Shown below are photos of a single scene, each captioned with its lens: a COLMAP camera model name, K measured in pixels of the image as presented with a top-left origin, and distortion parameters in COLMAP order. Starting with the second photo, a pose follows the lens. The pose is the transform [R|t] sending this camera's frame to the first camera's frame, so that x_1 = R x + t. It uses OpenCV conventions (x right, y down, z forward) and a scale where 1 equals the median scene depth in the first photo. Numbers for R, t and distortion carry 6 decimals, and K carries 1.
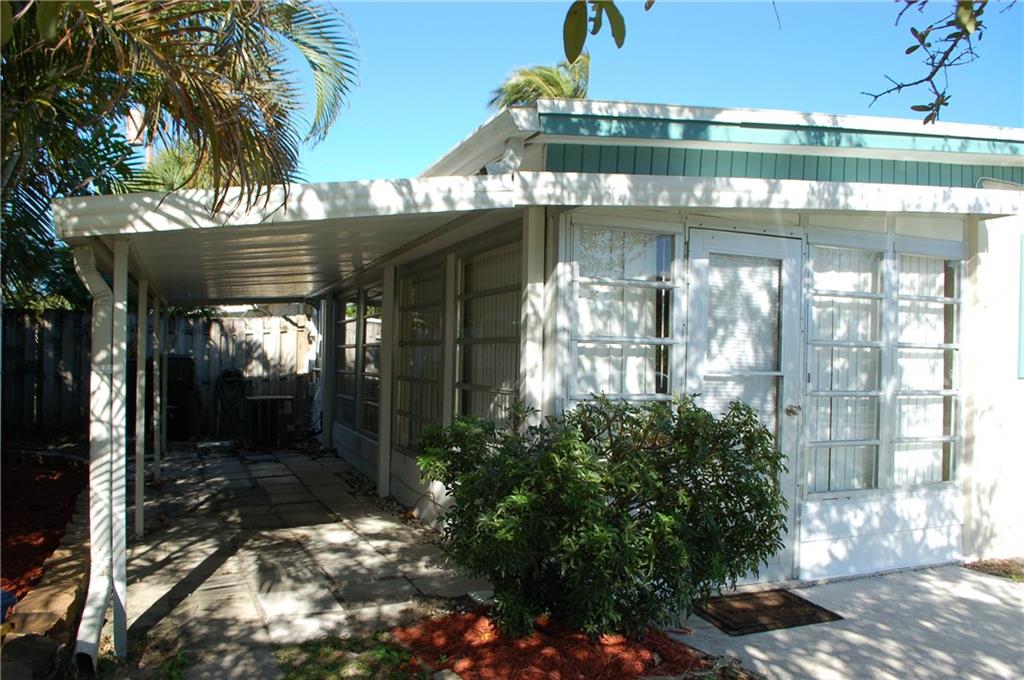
lens RADIAL K [[807.1, 0, 512.0], [0, 807.1, 340.0], [0, 0, 1]] dist [-0.008353, -0.002571]
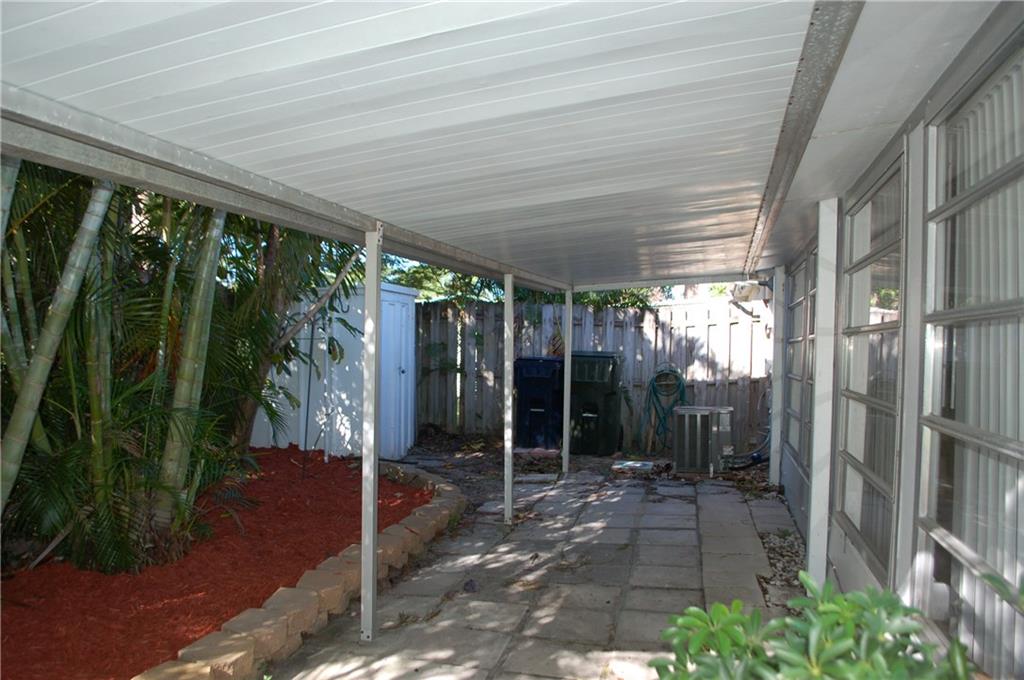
lens RADIAL K [[807.1, 0, 512.0], [0, 807.1, 340.0], [0, 0, 1]] dist [-0.008353, -0.002571]
pose [[0.859446, -0.017823, -0.510916, -0.072671], [0.003613, 0.999579, -0.028792, 0.028571], [0.511214, 0.022899, 0.859148, 0.234383]]
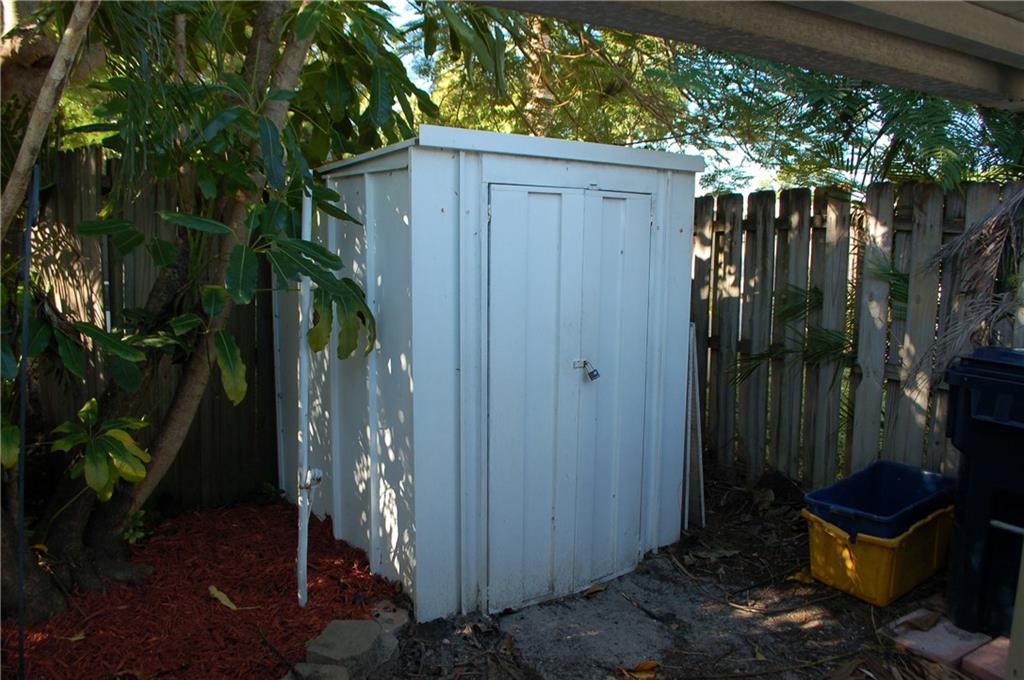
lens RADIAL K [[807.1, 0, 512.0], [0, 807.1, 340.0], [0, 0, 1]] dist [-0.008353, -0.002571]
pose [[0.306000, 0.093946, -0.947385, -0.266880], [-0.016478, 0.995493, 0.093394, -0.001450], [0.951889, -0.012968, 0.306169, 0.683033]]
